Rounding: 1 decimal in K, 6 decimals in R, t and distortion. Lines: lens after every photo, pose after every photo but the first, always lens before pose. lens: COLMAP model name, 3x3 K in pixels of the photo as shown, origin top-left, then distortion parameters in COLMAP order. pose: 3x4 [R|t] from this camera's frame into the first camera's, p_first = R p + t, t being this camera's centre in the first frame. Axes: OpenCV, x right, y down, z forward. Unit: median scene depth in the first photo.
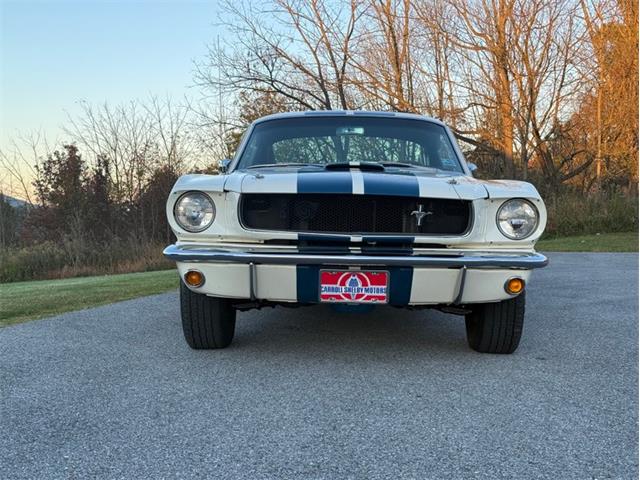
lens RADIAL K [[894.4, 0, 320.0], [0, 894.4, 240.0], [0, 0, 1]] dist [0.120589, -0.076235]
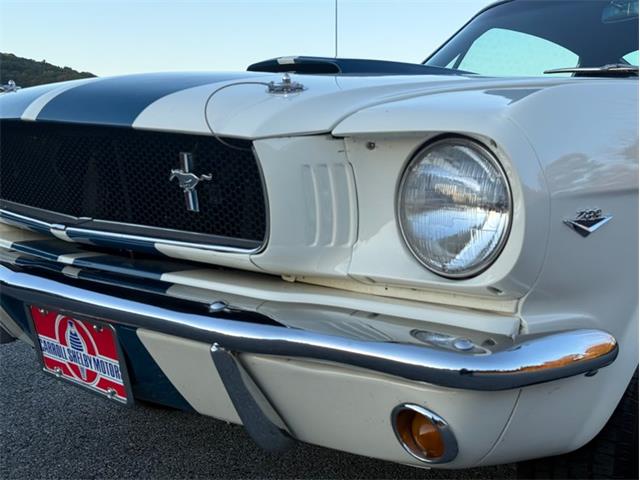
lens RADIAL K [[894.4, 0, 320.0], [0, 894.4, 240.0], [0, 0, 1]] dist [0.120589, -0.076235]
pose [[0.706437, 0.078466, -0.703413, 0.401772], [-0.051577, 0.996901, 0.059406, -0.028598], [0.705894, -0.005687, 0.708295, 0.783511]]
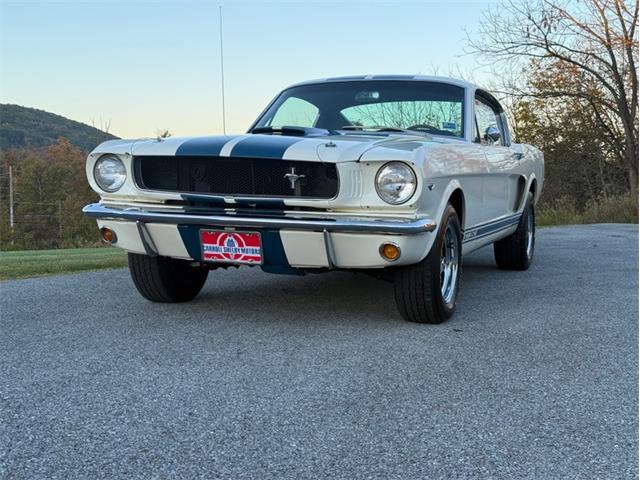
lens RADIAL K [[894.4, 0, 320.0], [0, 894.4, 240.0], [0, 0, 1]] dist [0.120589, -0.076235]
pose [[0.937139, 0.031287, -0.347550, 0.490643], [-0.020274, 0.999172, 0.035280, 0.005770], [0.348366, -0.026016, 0.936997, 0.068516]]
